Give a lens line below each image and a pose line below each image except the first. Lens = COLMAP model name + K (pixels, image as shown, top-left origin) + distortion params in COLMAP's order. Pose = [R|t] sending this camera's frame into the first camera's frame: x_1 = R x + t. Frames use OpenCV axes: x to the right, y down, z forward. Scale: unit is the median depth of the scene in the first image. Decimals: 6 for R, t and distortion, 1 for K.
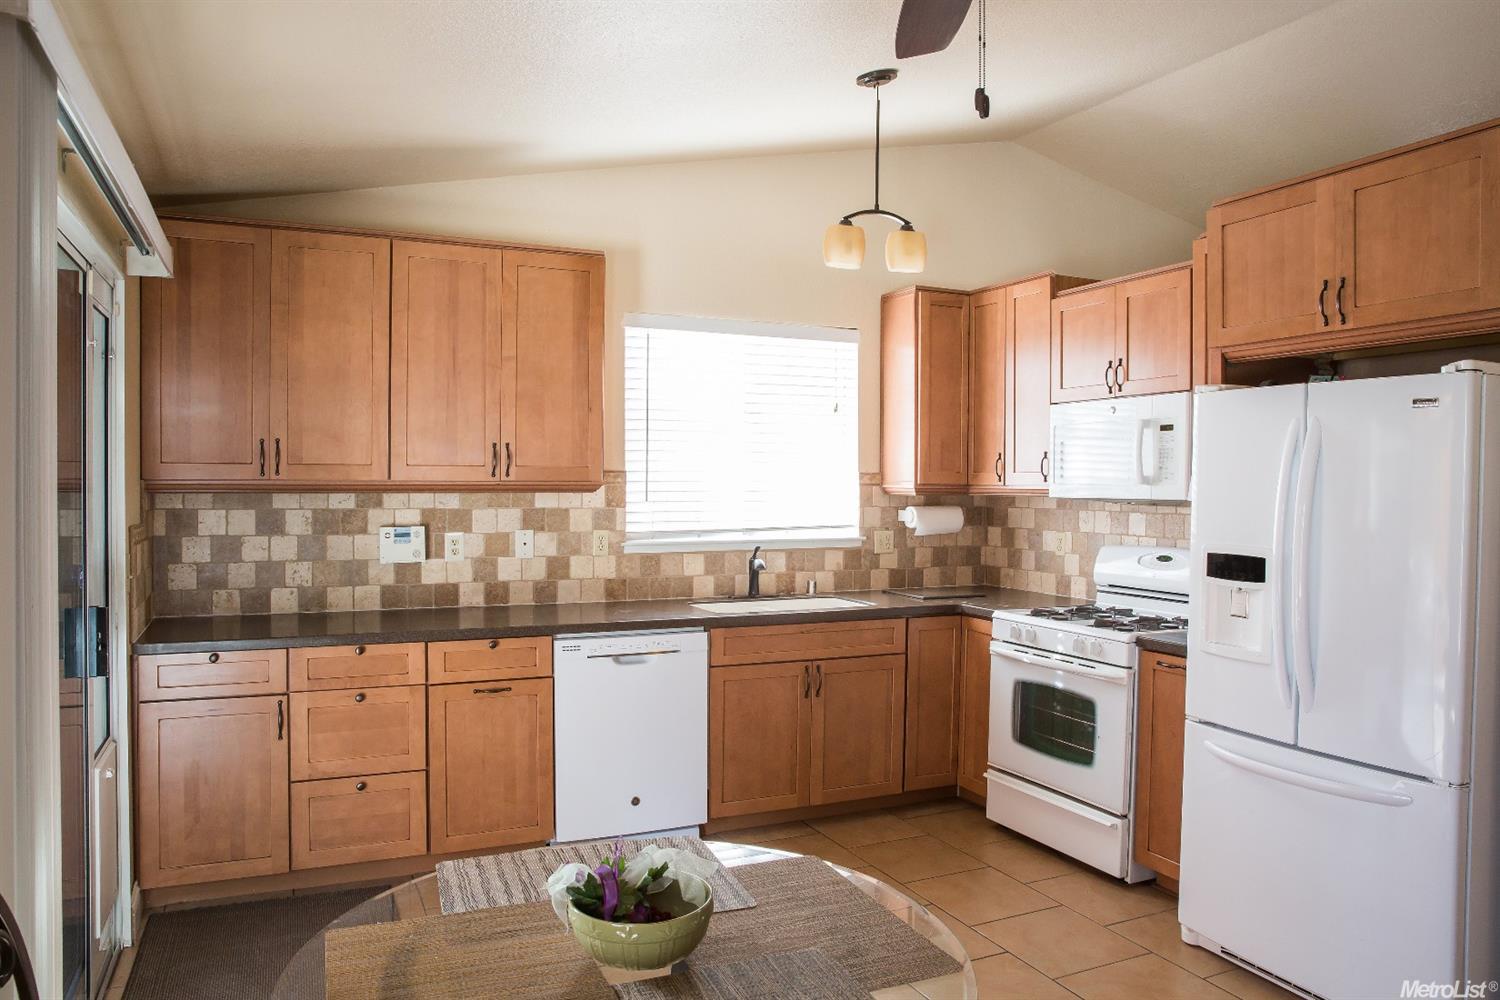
lens RADIAL K [[1072.8, 0, 753.9], [0, 1072.8, 499.7], [0, 0, 1]] dist [-0.039517, 0.003754]
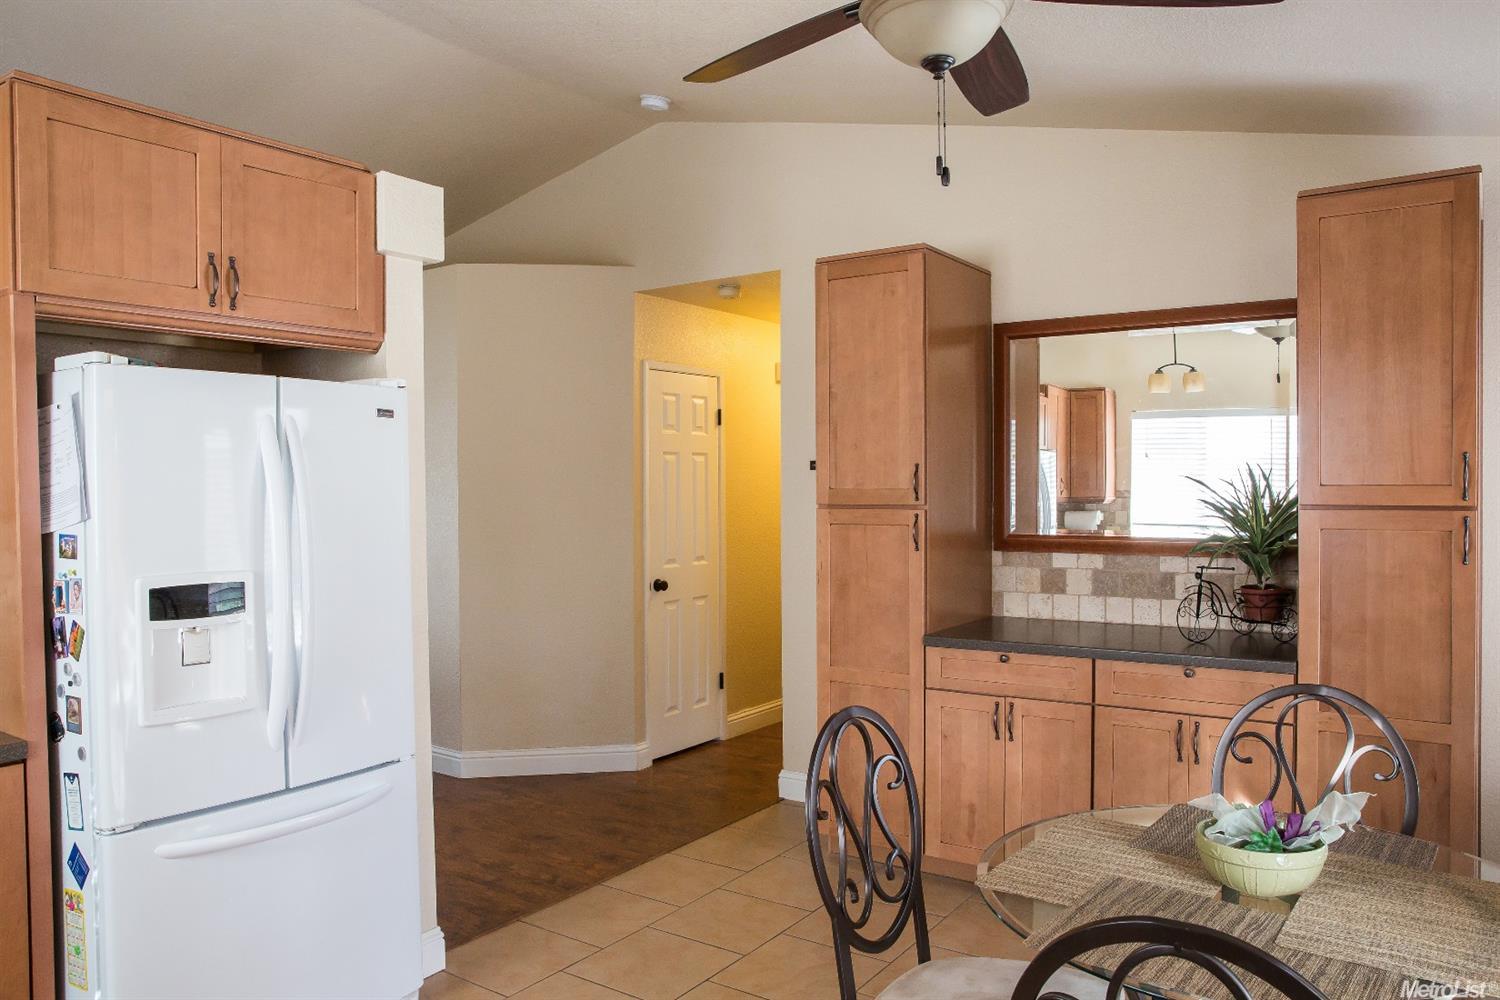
lens RADIAL K [[1072.8, 0, 750.2], [0, 1072.8, 498.1], [0, 0, 1]] dist [-0.039517, 0.003754]
pose [[-0.526876, -0.016491, 0.849782, -0.218641], [0.015104, 0.999472, 0.028761, -0.014349], [-0.849808, 0.027989, -0.526349, 0.567253]]
